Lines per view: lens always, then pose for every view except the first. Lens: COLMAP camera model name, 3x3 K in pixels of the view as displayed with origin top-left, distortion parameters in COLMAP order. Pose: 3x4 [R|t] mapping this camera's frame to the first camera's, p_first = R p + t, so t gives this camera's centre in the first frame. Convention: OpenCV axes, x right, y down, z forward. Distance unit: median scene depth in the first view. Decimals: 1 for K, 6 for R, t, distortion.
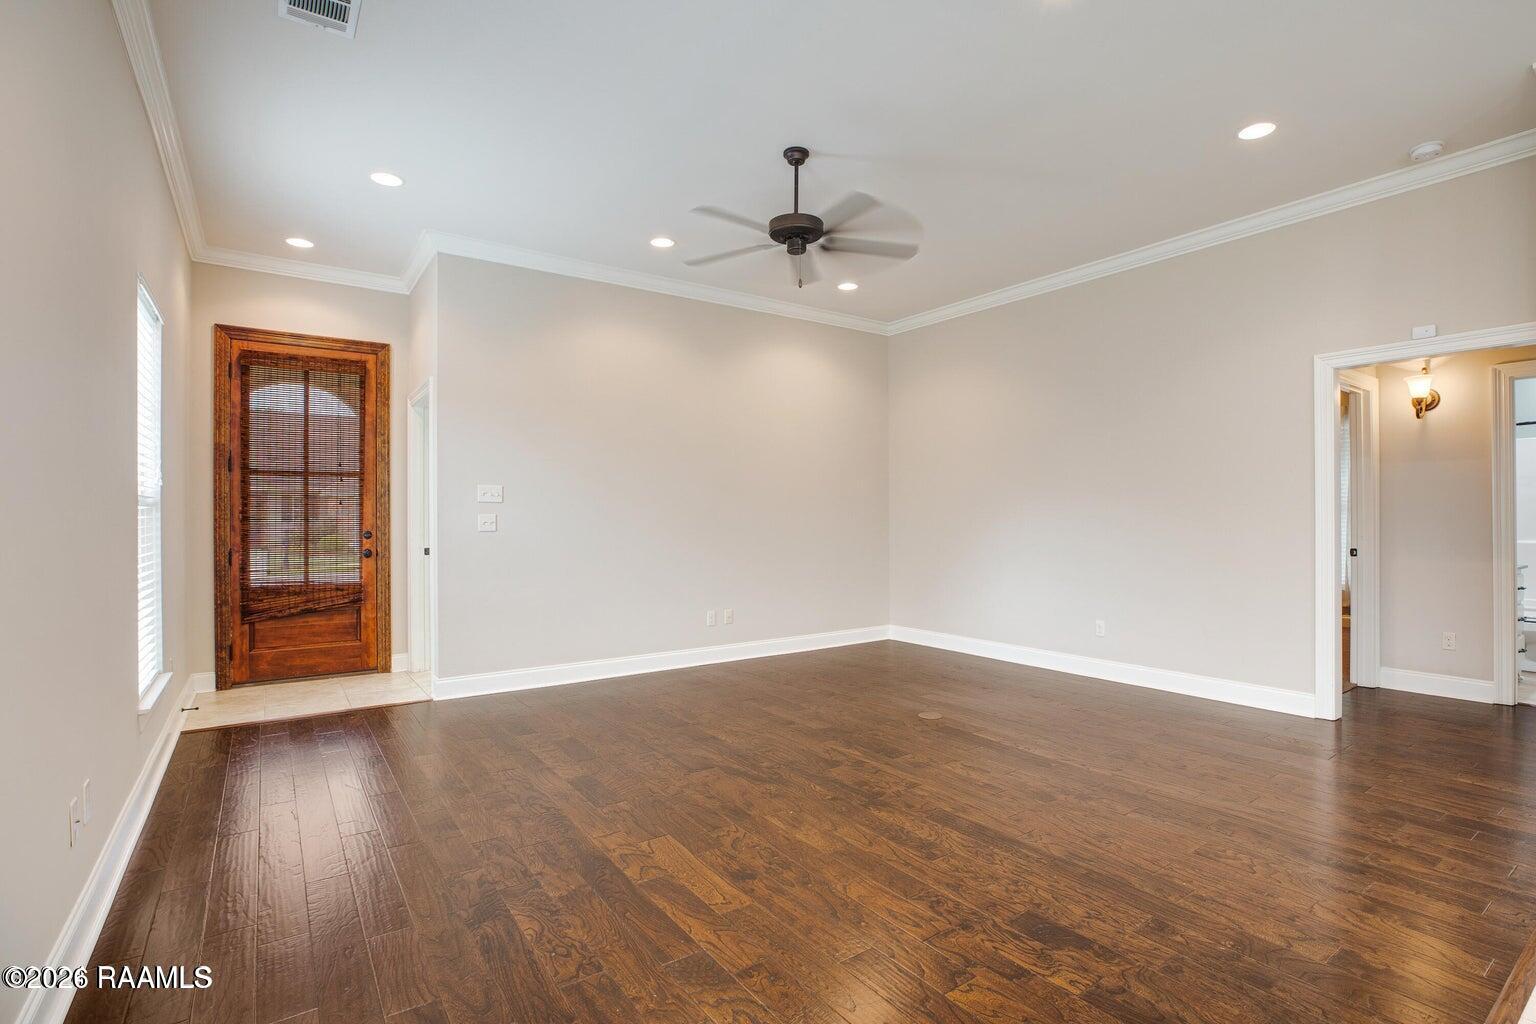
lens RADIAL K [[732.8, 0, 788.4], [0, 732.8, 516.8], [0, 0, 1]] dist [-0.022086, 0.000442]
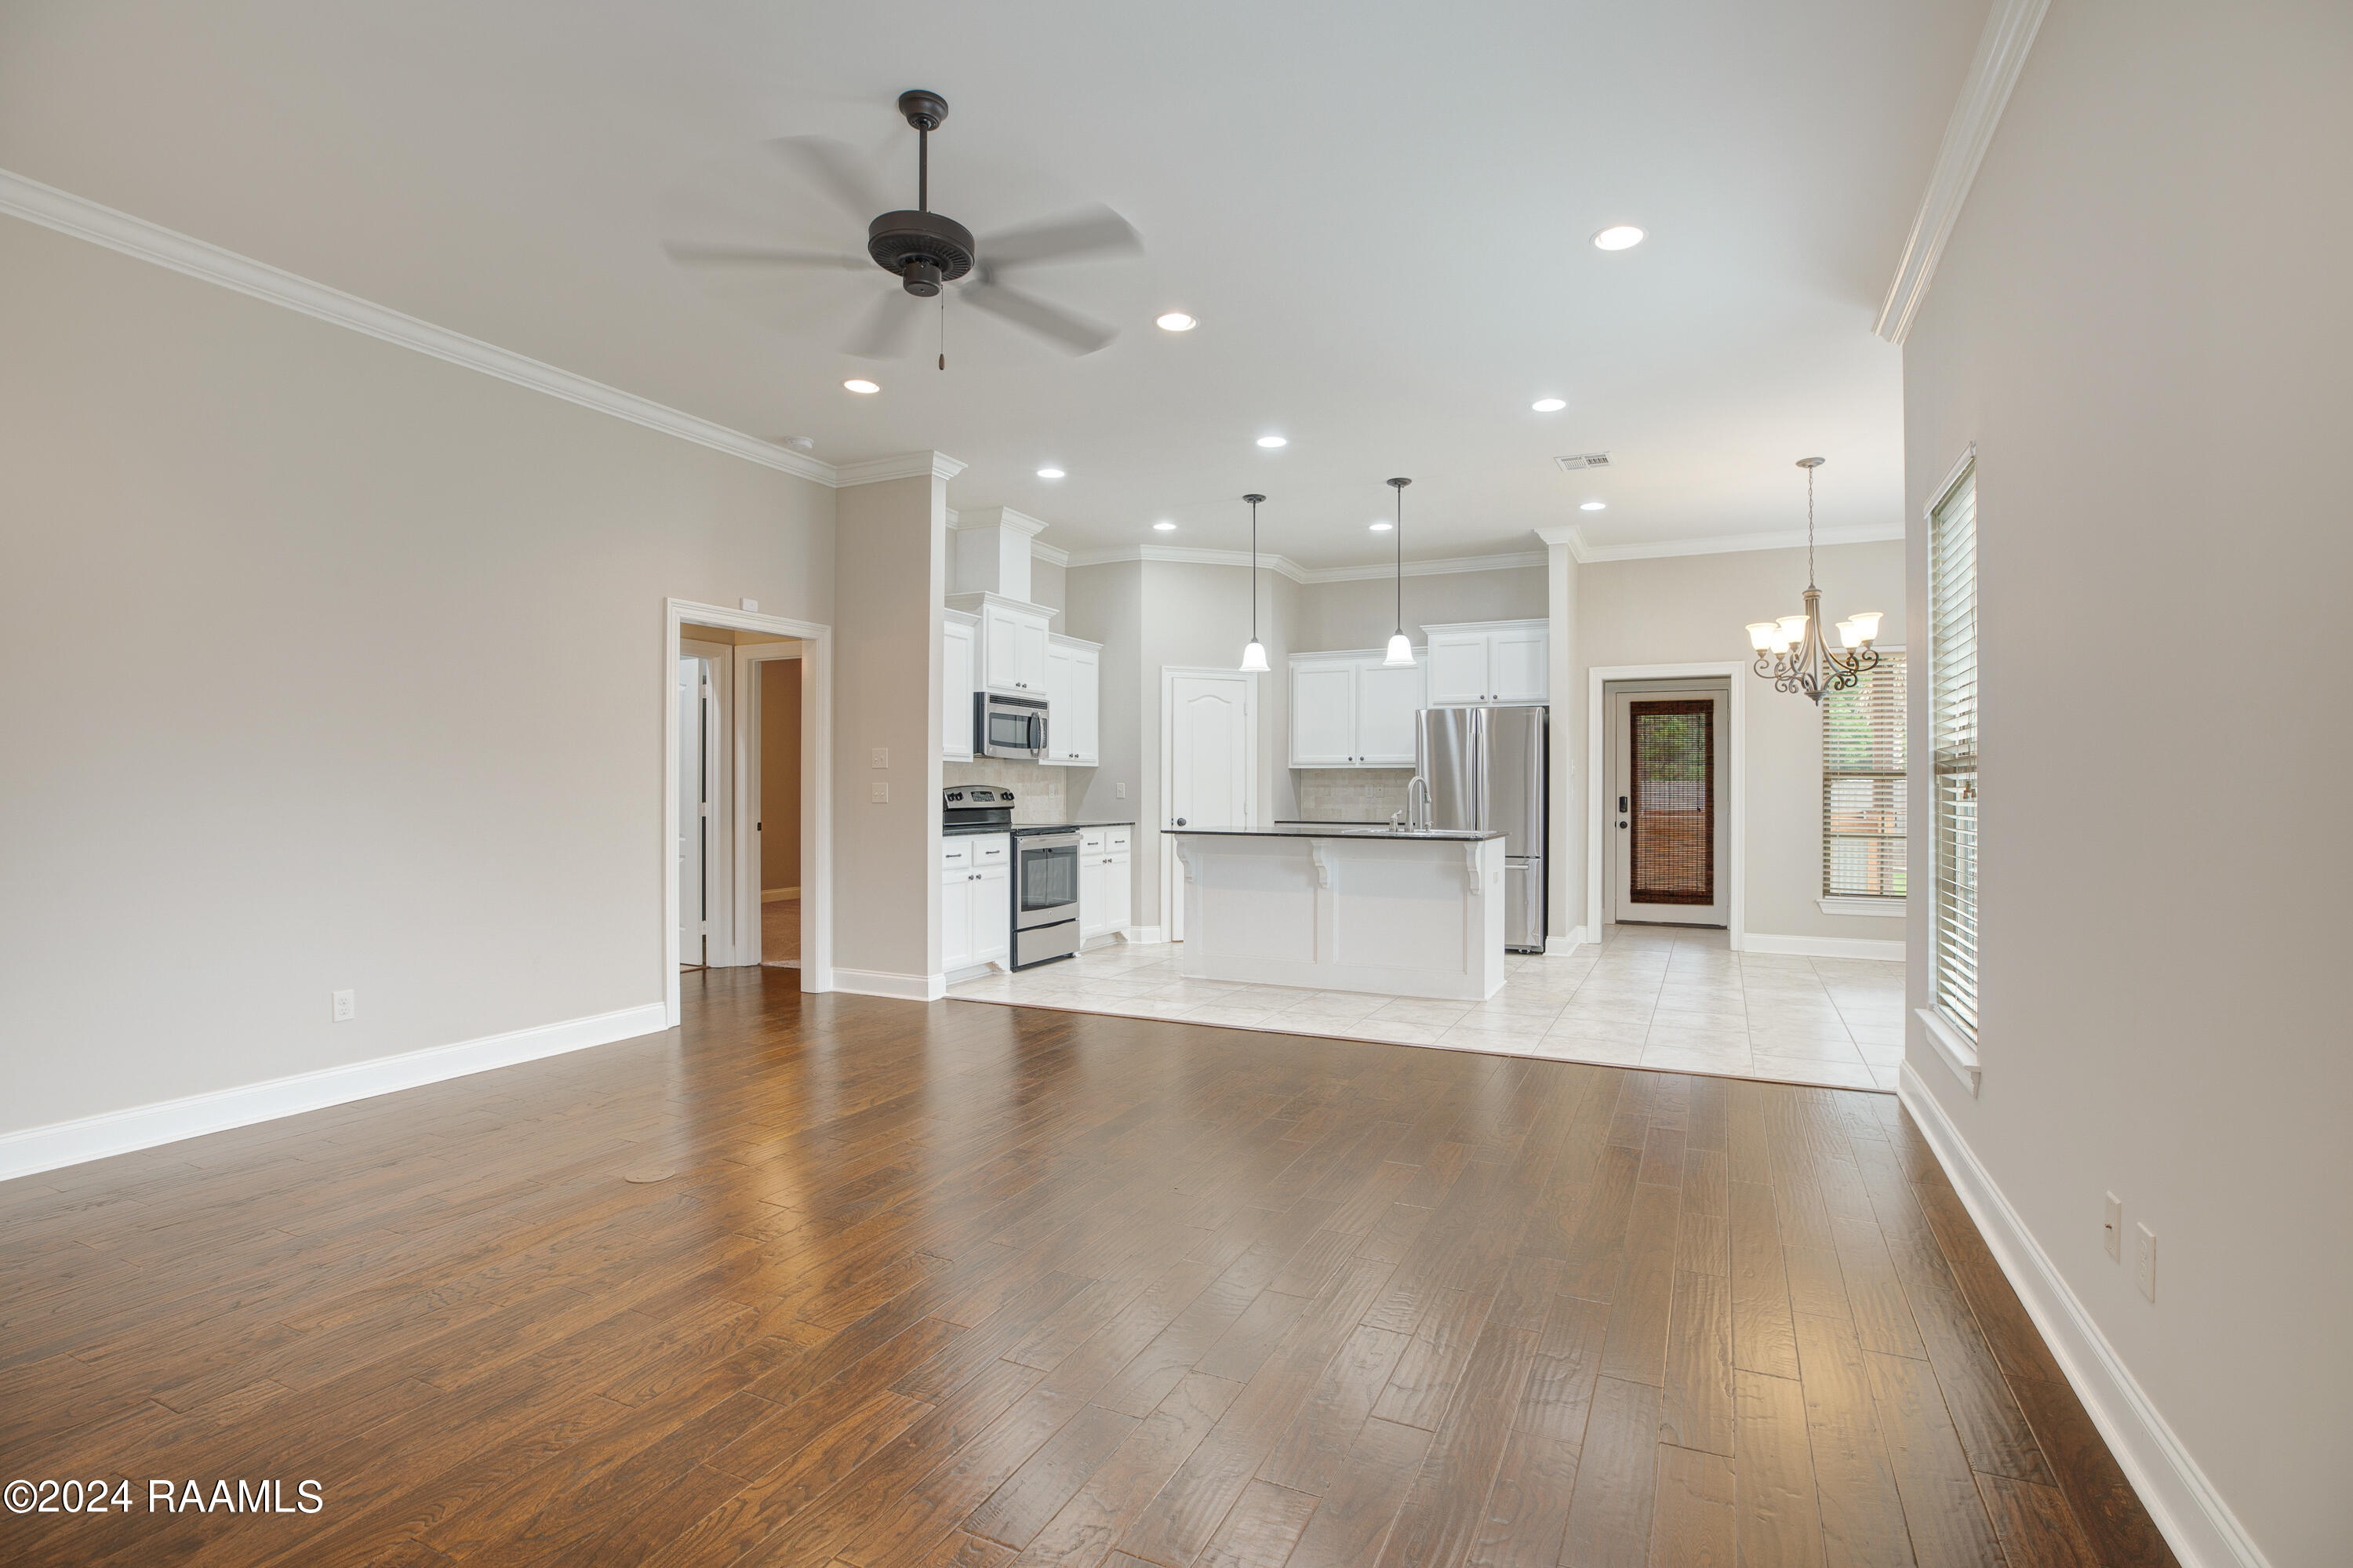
lens RADIAL K [[1122.6, 0, 1207.7], [0, 1122.6, 791.3], [0, 0, 1]] dist [-0.022086, 0.000442]
pose [[-0.497389, 0.006749, 0.867502, -0.700262], [0.006457, 0.999971, -0.004077, 0.011514], [-0.867504, 0.003574, -0.497418, 1.089052]]
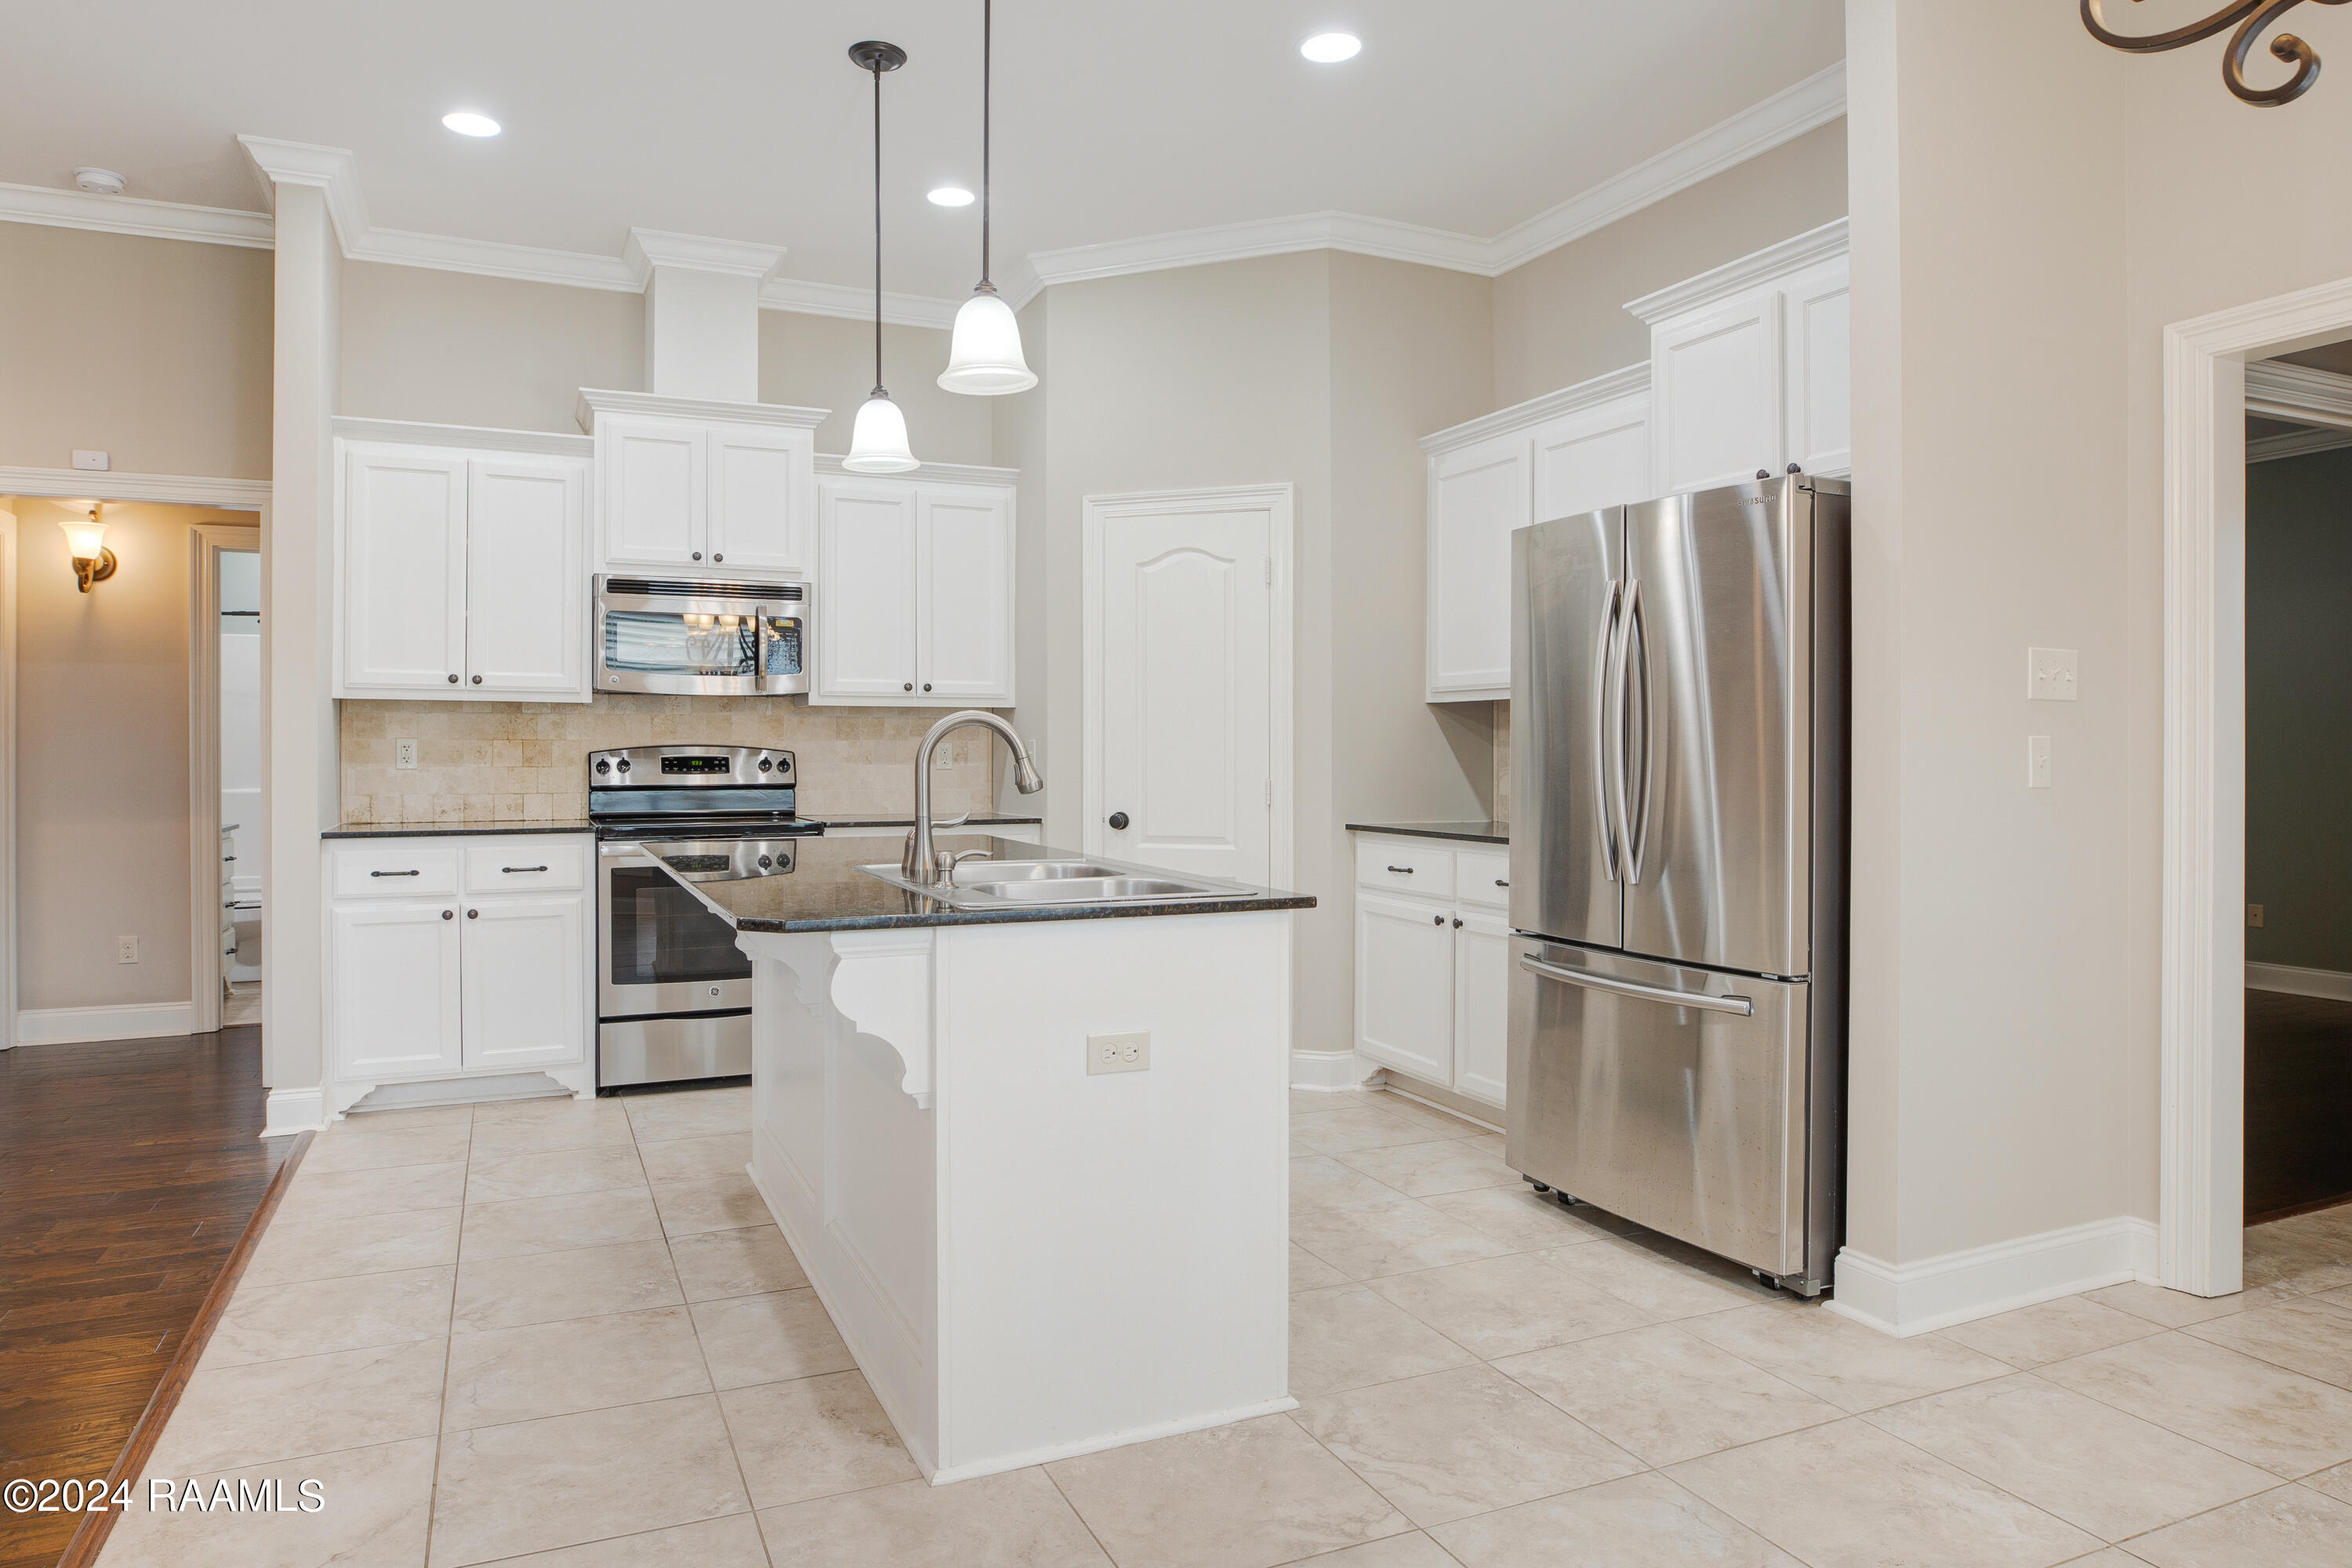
lens RADIAL K [[1458.2, 0, 1170.6], [0, 1458.2, 748.8], [0, 0, 1]] dist [-0.005317, -0.000029]
pose [[0.214454, 0.003957, 0.976726, -0.139432], [-0.001204, 0.999992, -0.003787, 0.000155], [-0.976733, -0.000364, 0.214457, -0.176627]]
